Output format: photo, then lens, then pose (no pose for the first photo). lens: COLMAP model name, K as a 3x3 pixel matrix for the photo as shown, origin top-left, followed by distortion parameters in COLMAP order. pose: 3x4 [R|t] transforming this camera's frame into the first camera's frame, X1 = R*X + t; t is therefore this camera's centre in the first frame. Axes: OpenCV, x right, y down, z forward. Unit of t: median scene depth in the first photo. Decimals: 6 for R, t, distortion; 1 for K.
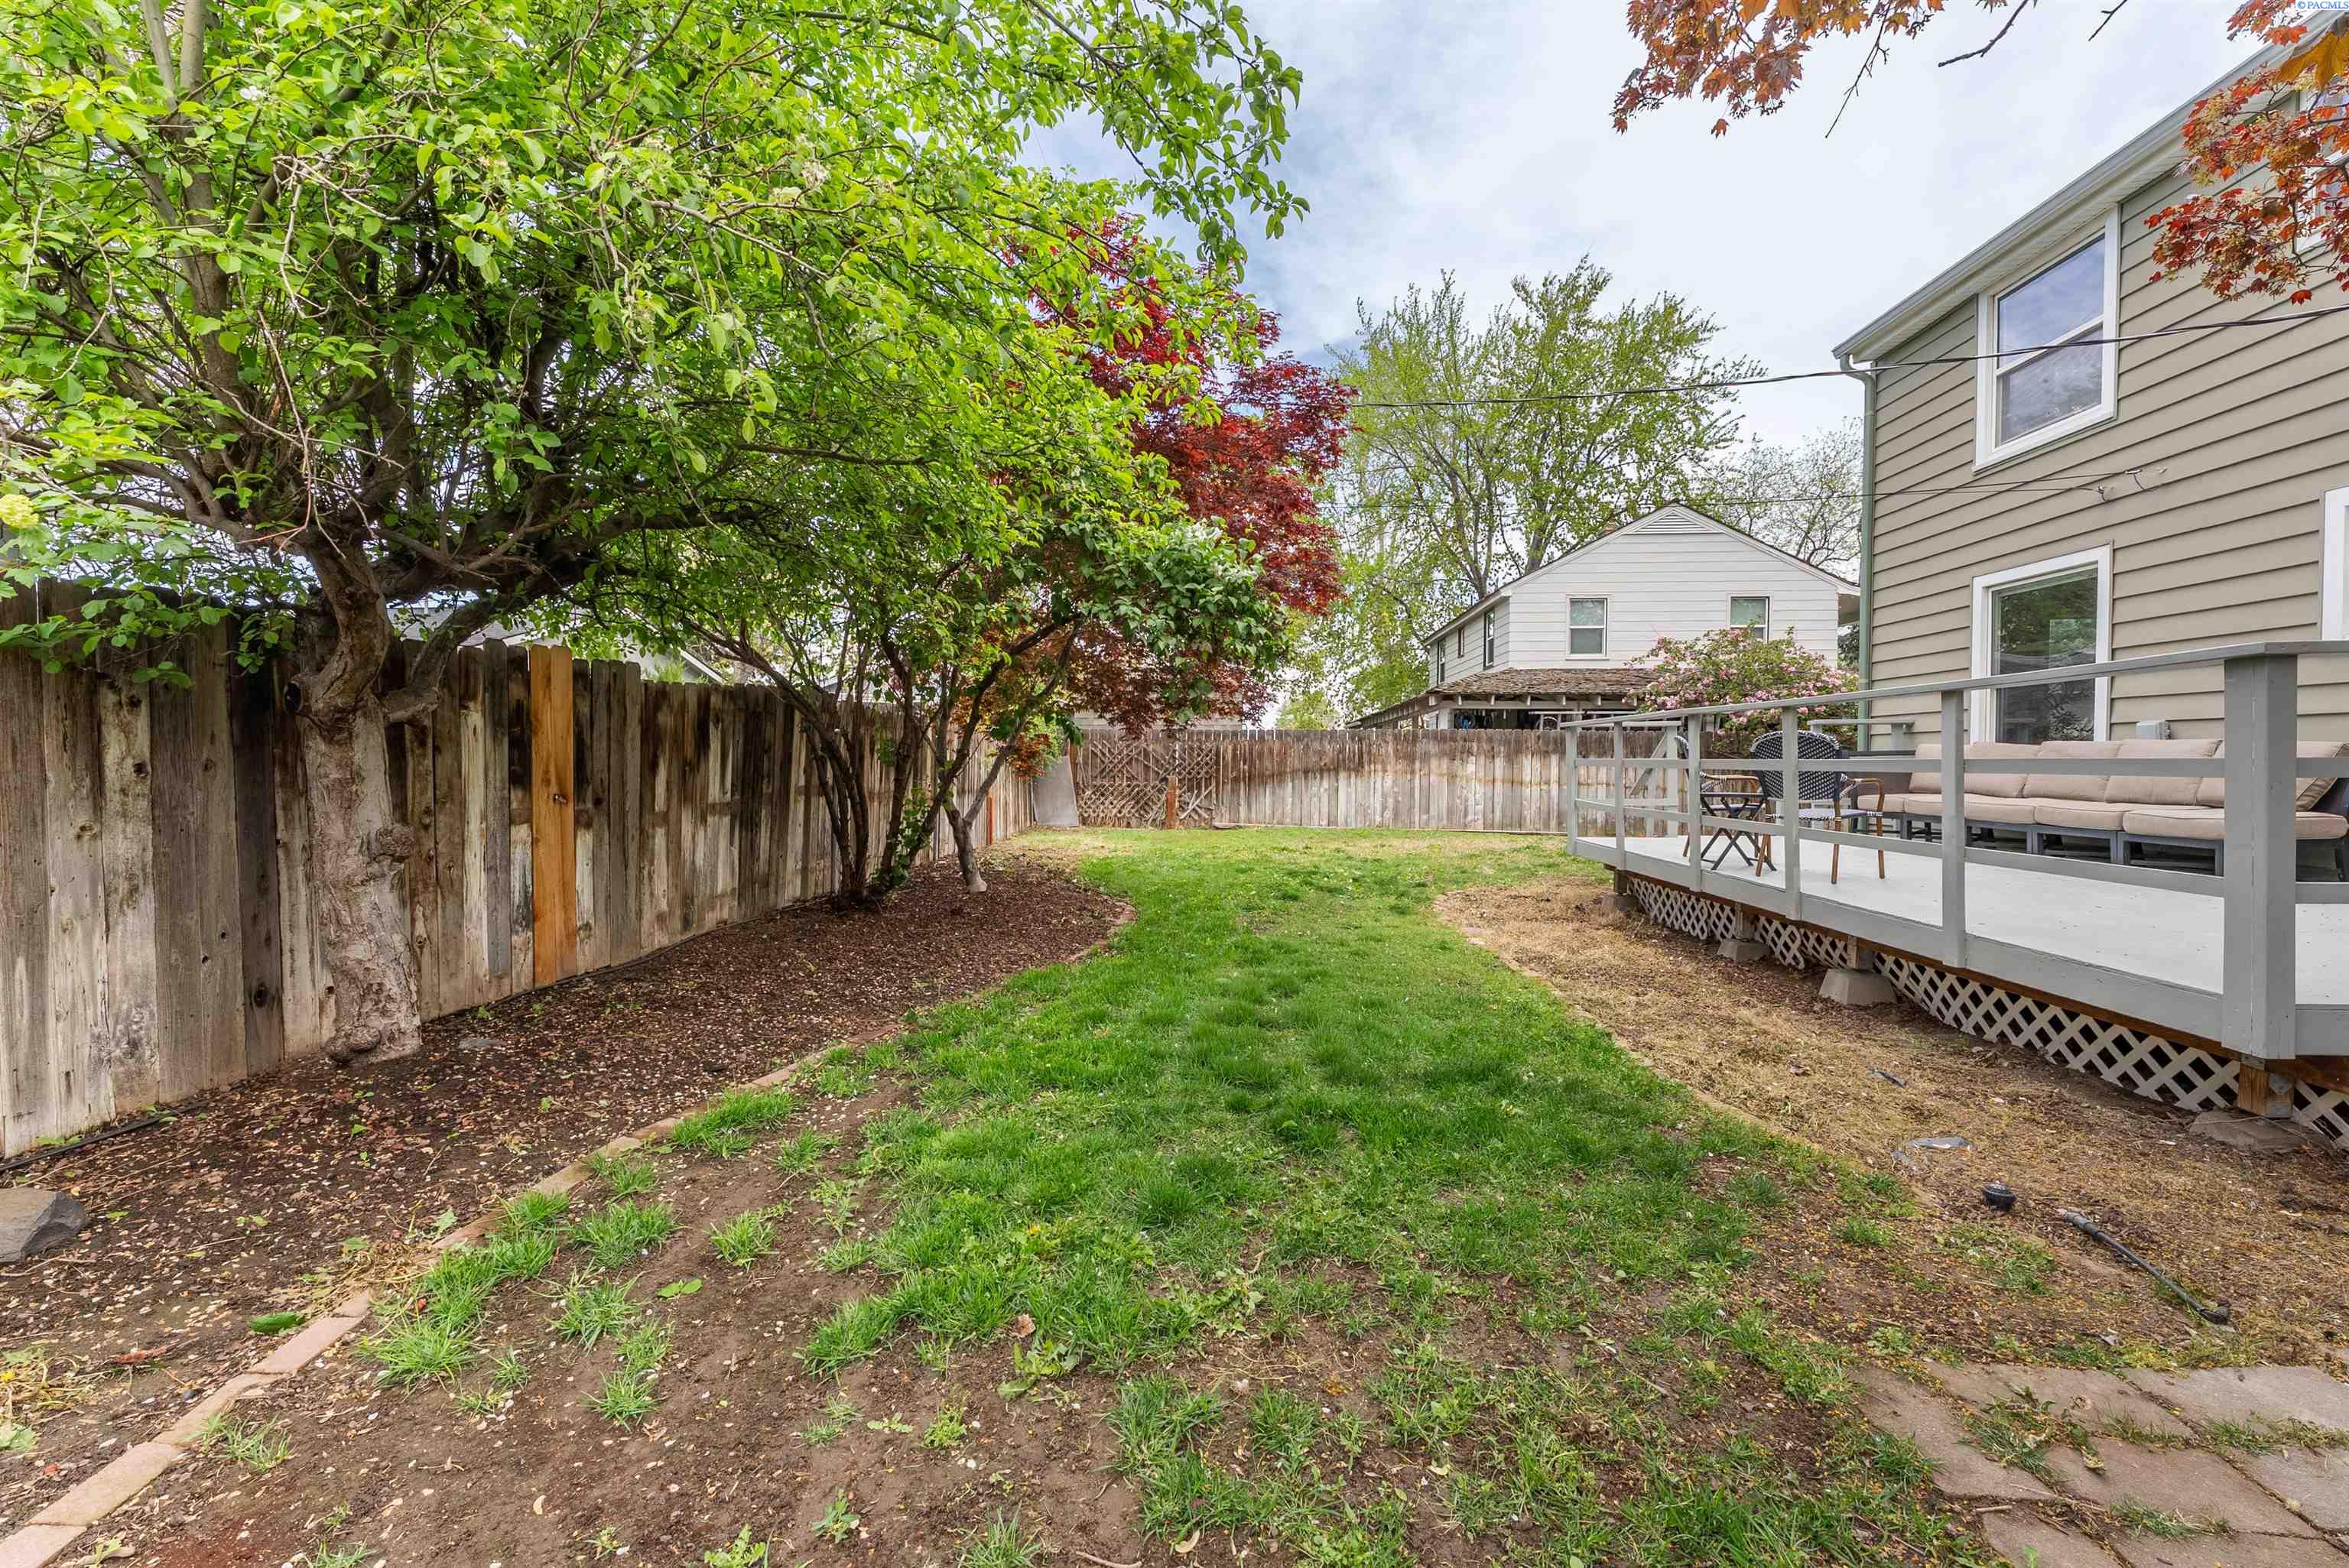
lens RADIAL K [[944.0, 0, 1174.5], [0, 944.0, 784.0], [0, 0, 1]] dist [-0.001557, -0.000253]
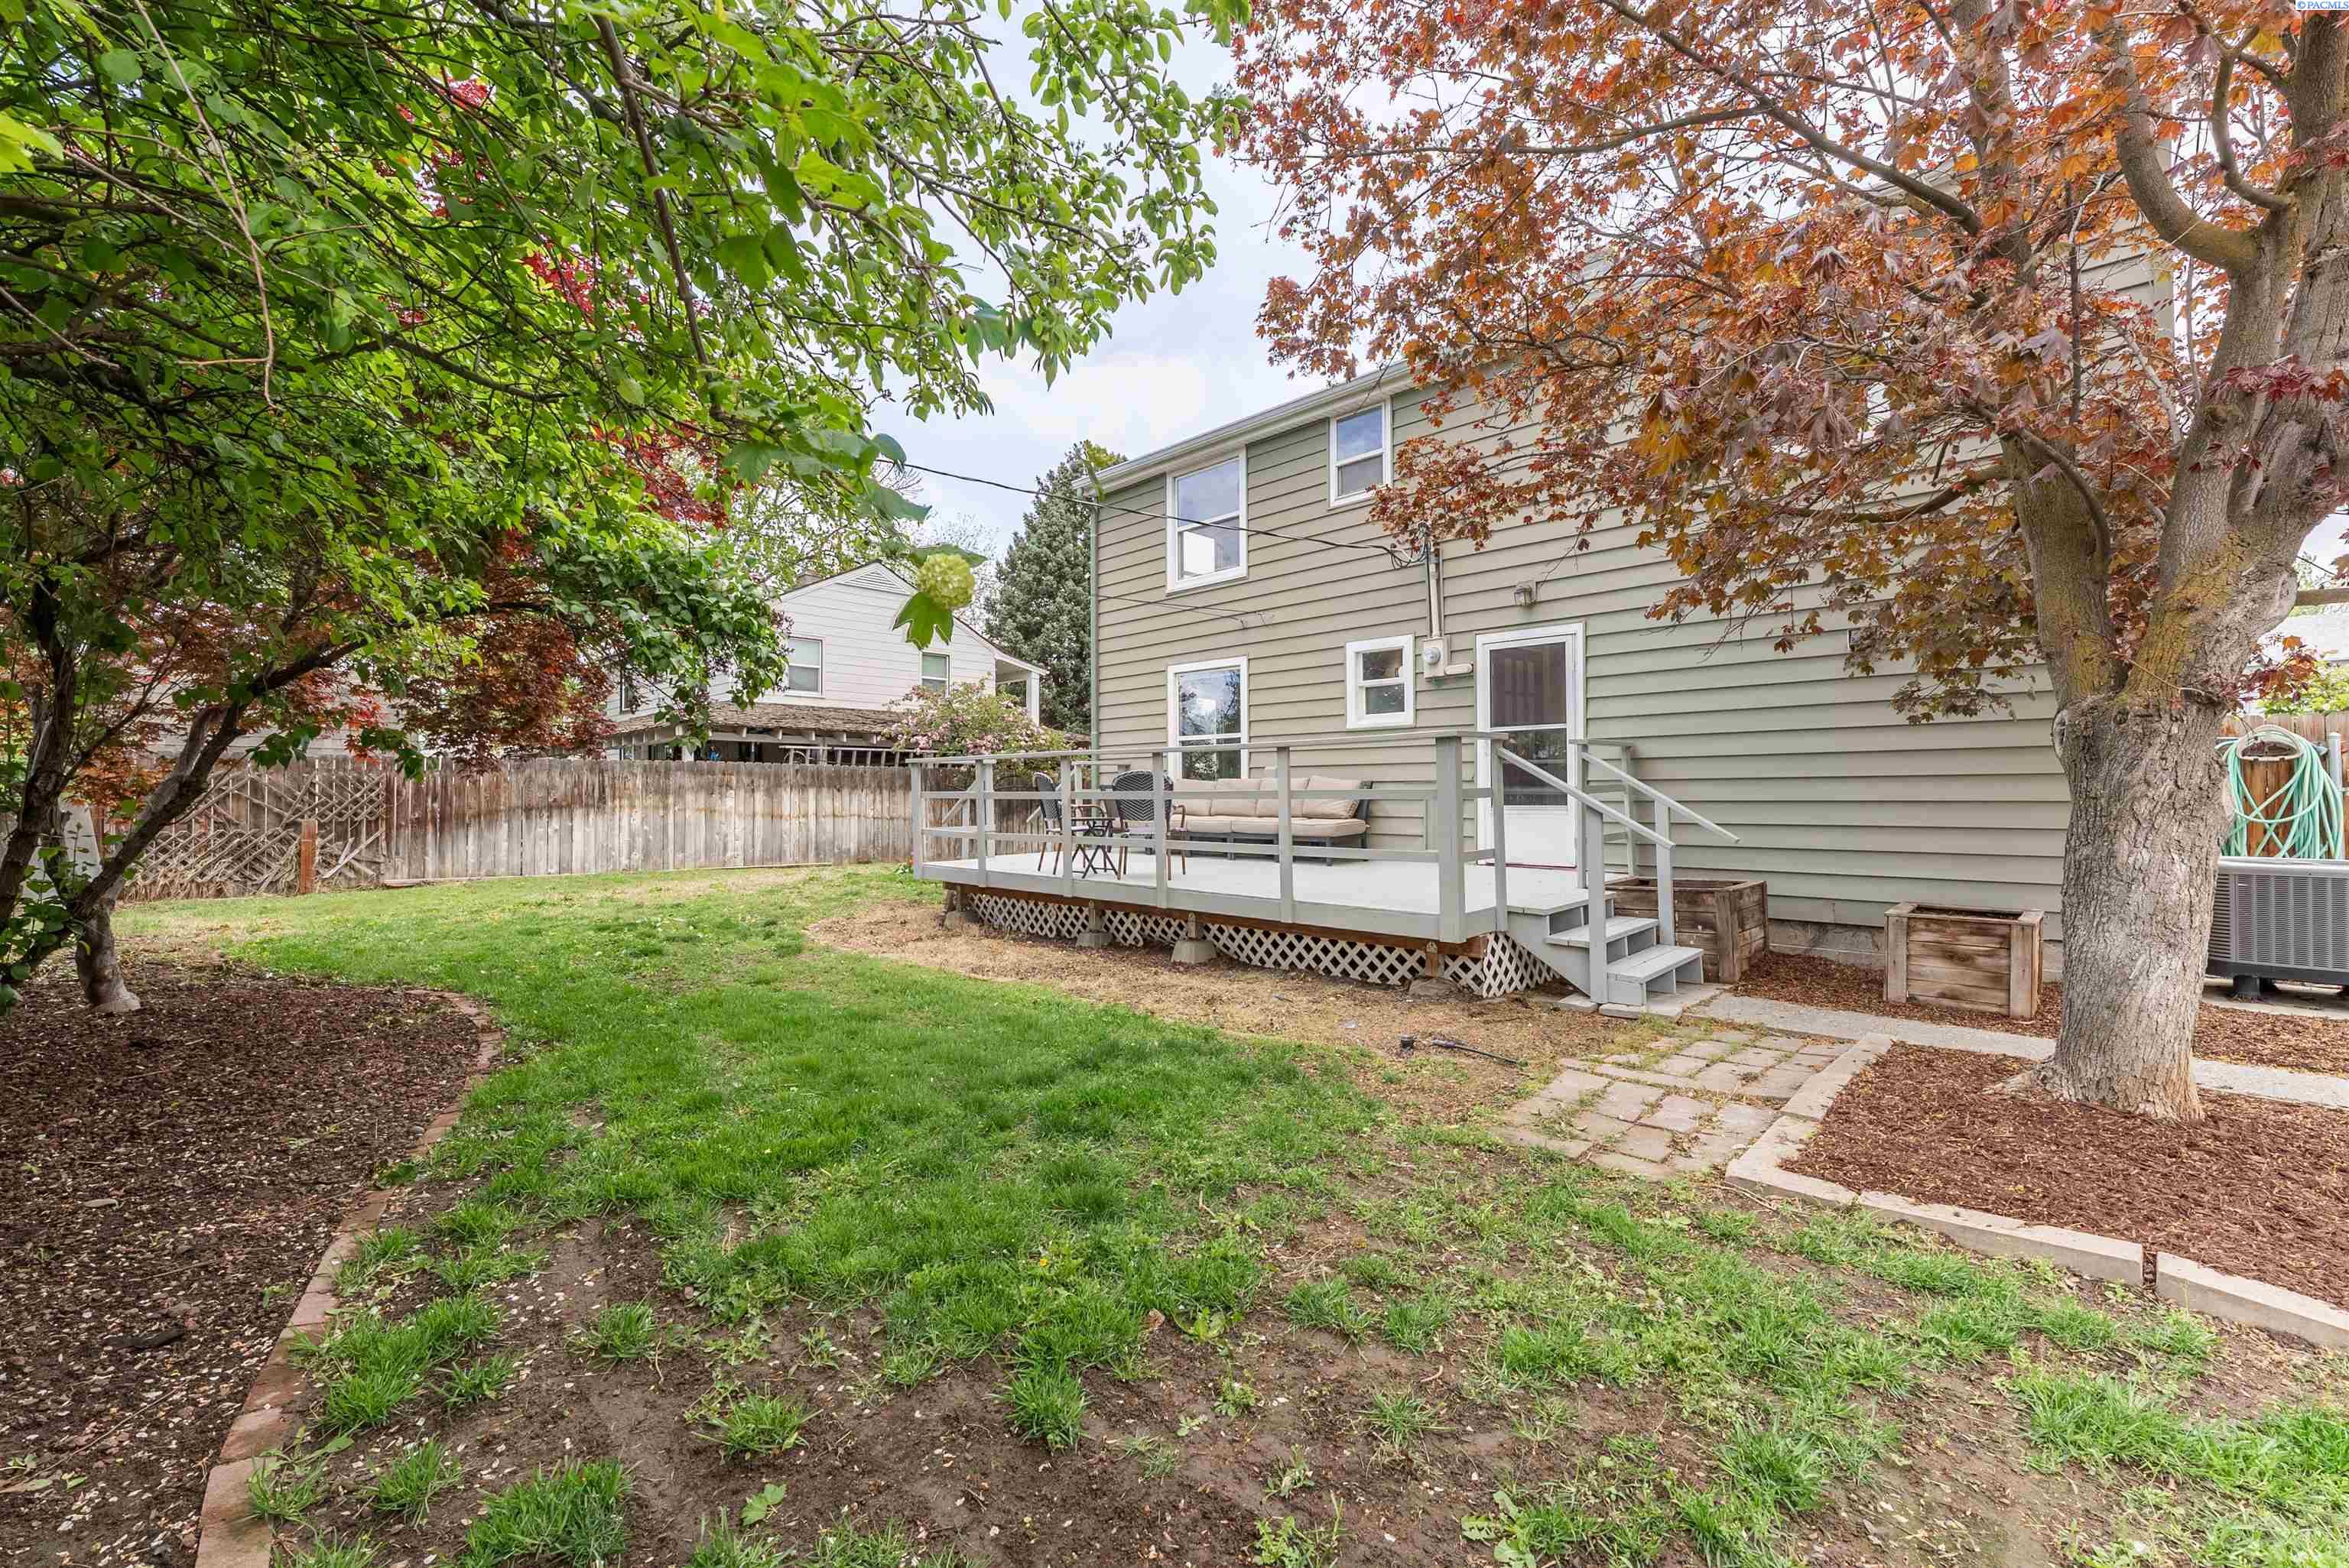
lens RADIAL K [[941.0, 0, 1174.5], [0, 941.0, 784.0], [0, 0, 1]] dist [-0.001877, -0.000547]
pose [[0.636625, 0.001018, 0.771173, -0.348581], [0.026438, 0.999382, -0.023145, -0.003726], [-0.770721, 0.035123, 0.636205, 0.099776]]
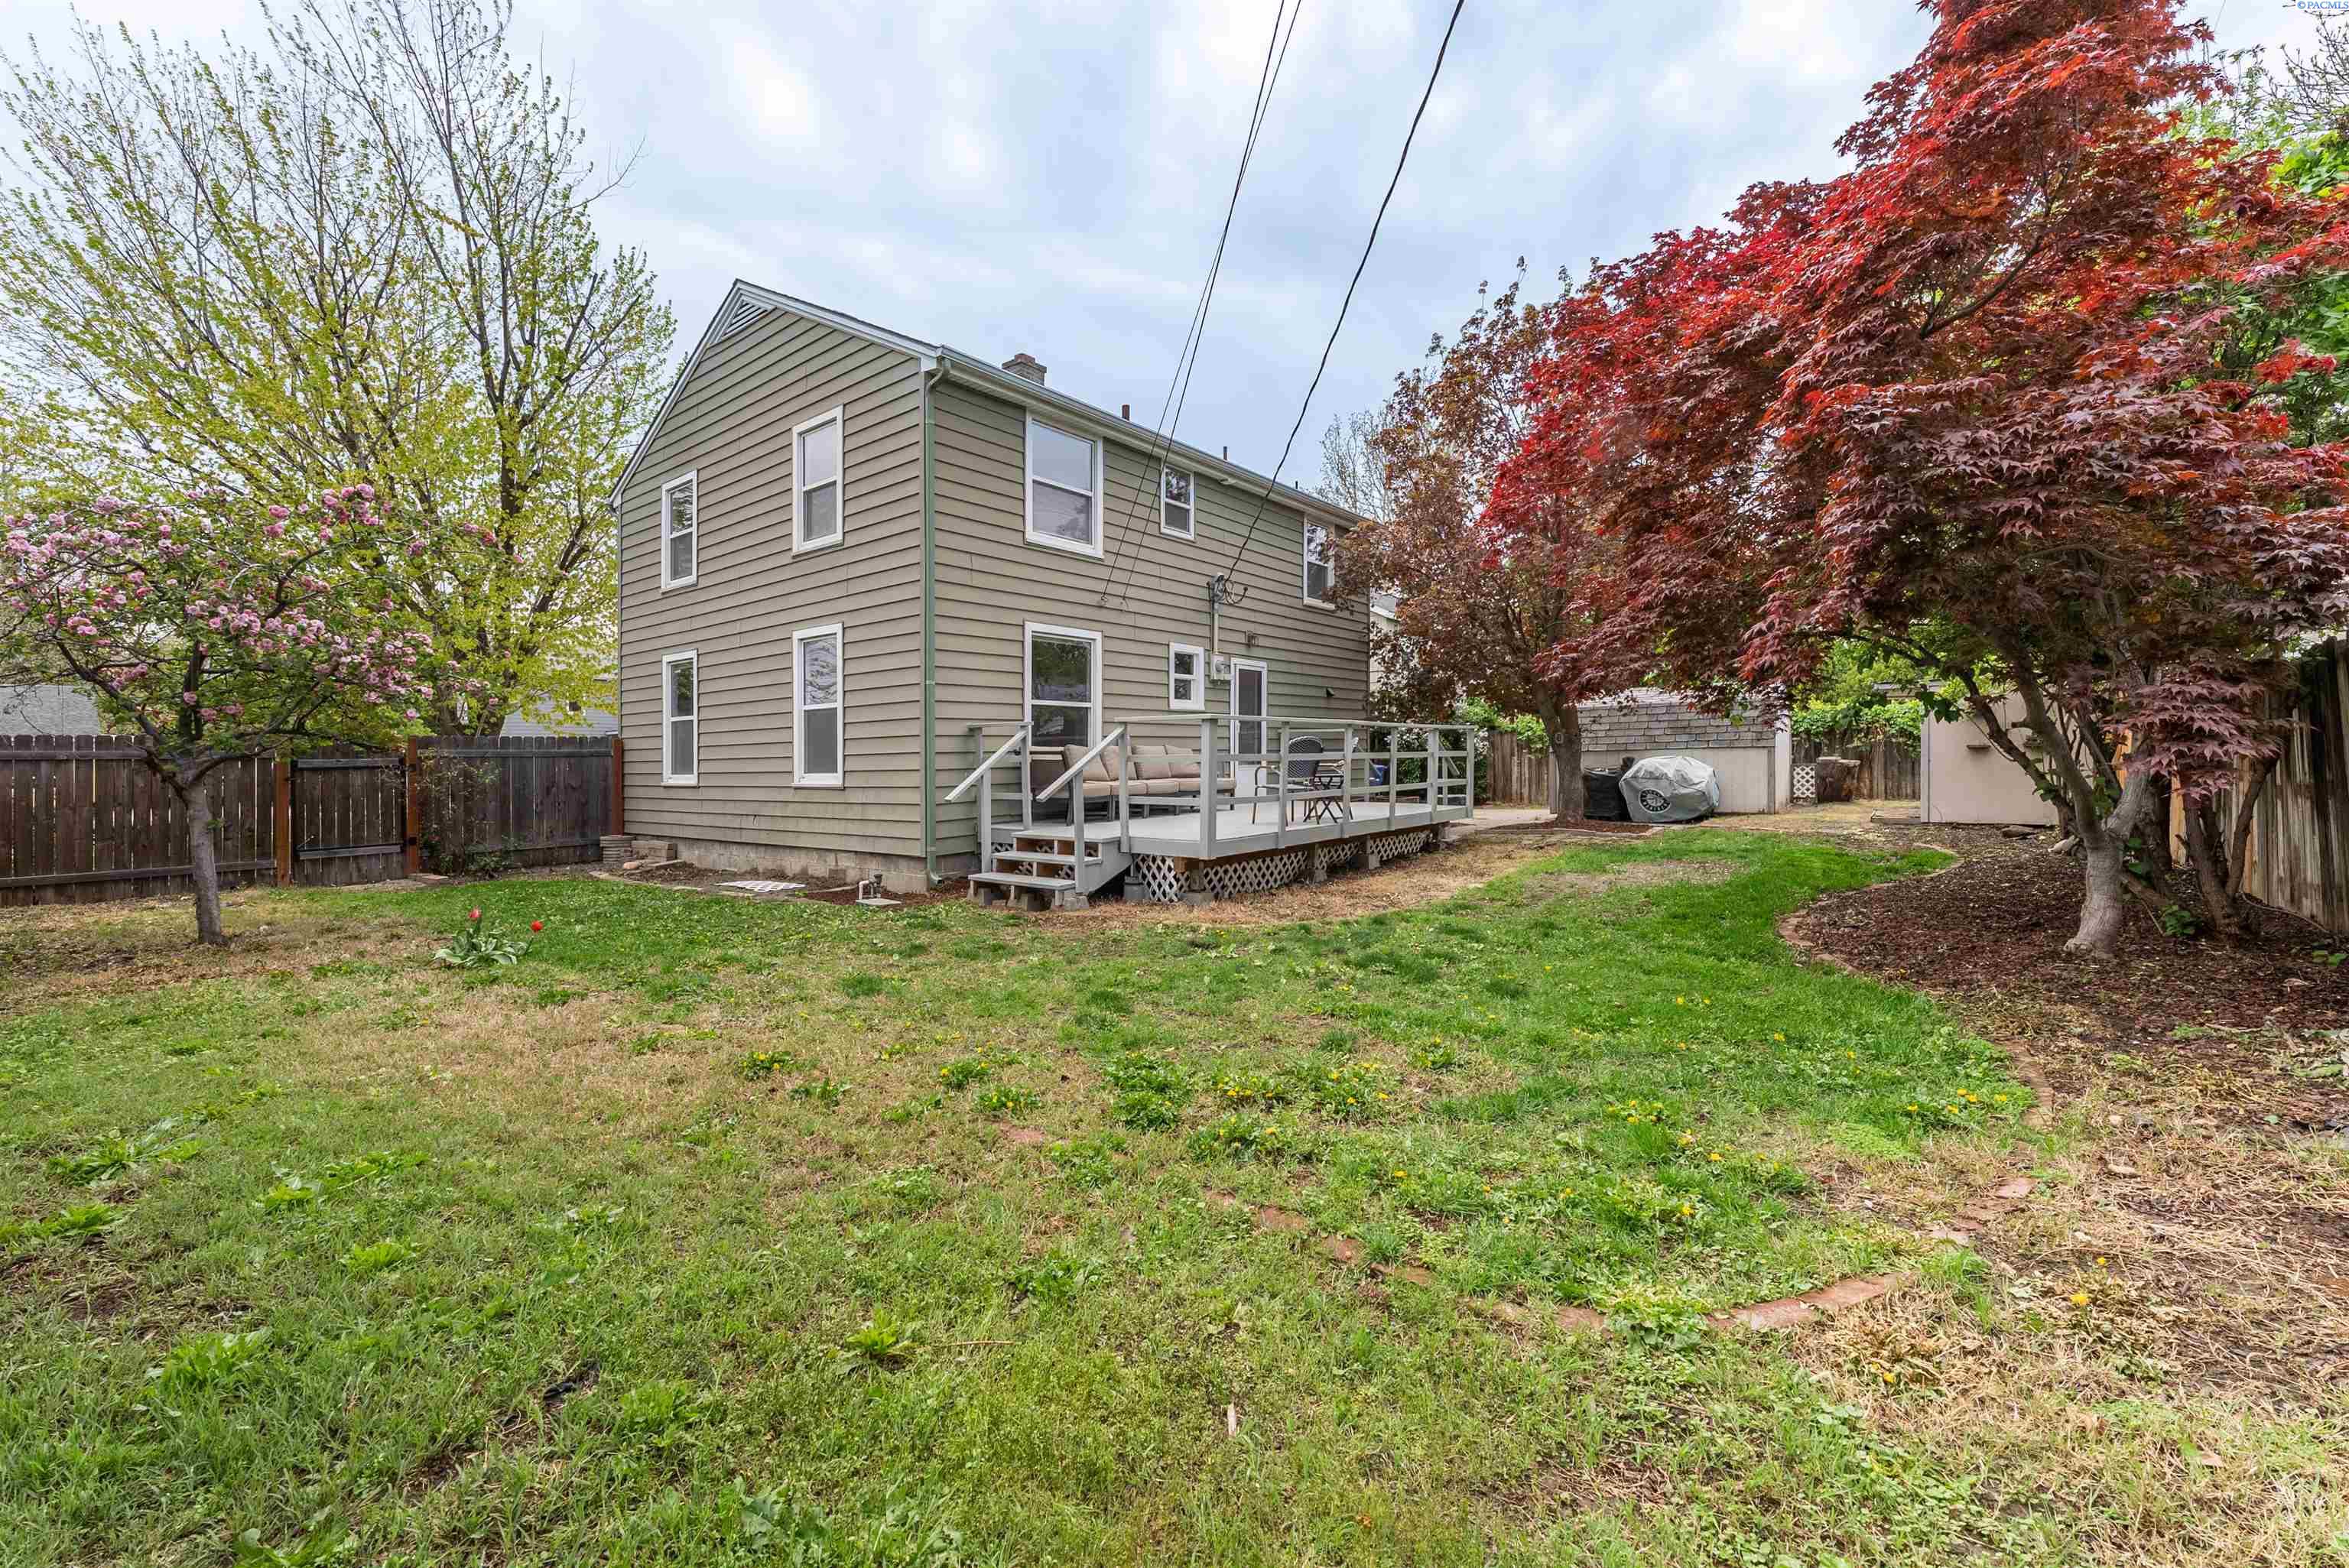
lens RADIAL K [[944.0, 0, 1174.5], [0, 944.0, 784.0], [0, 0, 1]] dist [-0.001557, -0.000253]
pose [[-0.832469, -0.007920, 0.554015, -0.089132], [0.025351, 0.998306, 0.052363, -0.070979], [-0.553491, 0.057635, -0.830859, 2.642591]]
